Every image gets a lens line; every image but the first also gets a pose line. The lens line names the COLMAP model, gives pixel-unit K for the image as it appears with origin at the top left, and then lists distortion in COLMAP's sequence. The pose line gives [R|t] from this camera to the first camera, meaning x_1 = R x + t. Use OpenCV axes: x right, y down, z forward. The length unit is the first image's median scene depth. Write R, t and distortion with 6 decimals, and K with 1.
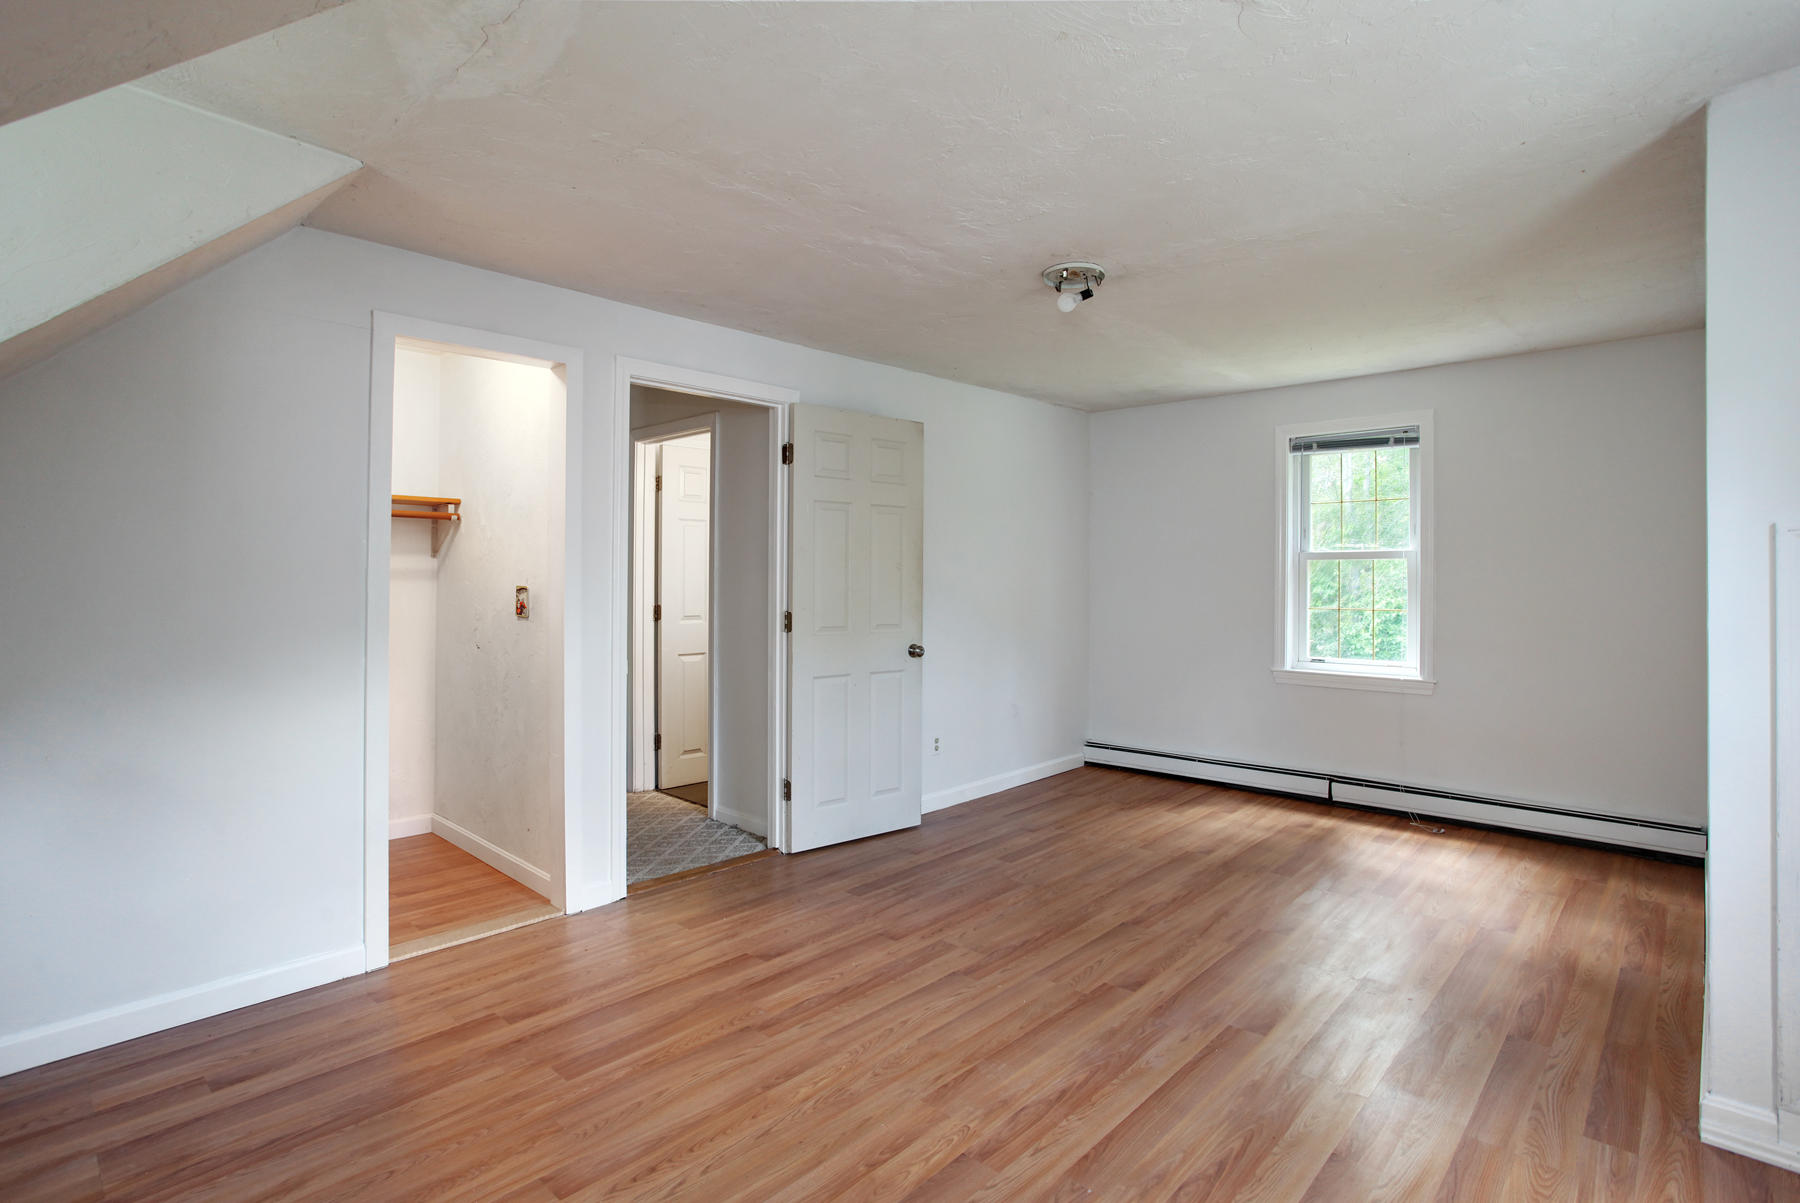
lens RADIAL K [[905.3, 0, 888.5], [0, 905.3, 557.0], [0, 0, 1]] dist [-0.043951, 0.022003]
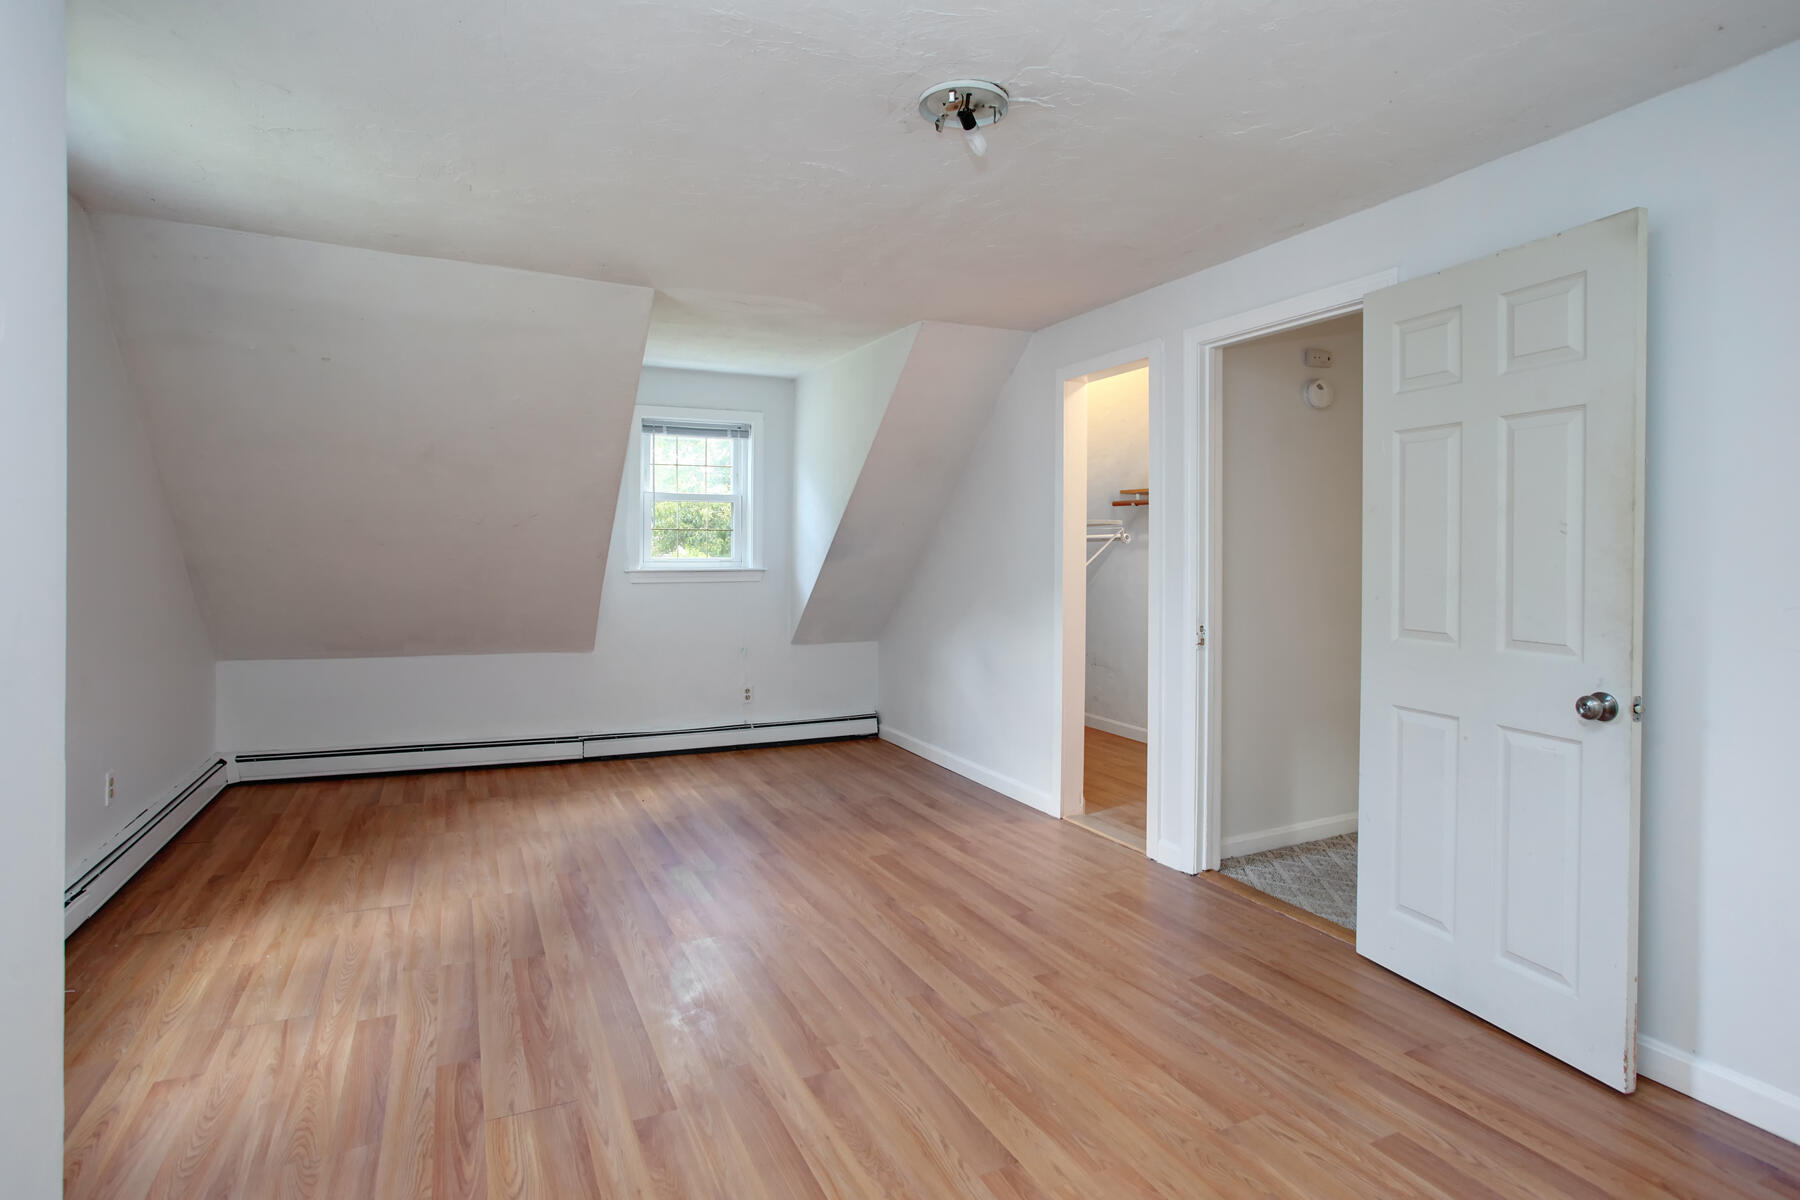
lens RADIAL K [[905.3, 0, 888.5], [0, 905.3, 555.5], [0, 0, 1]] dist [-0.043951, 0.022003]
pose [[-0.365910, -0.001743, -0.930649, 0.890031], [0.020441, 0.999742, -0.009910, 0.032927], [0.930426, -0.022650, -0.365780, 1.244876]]
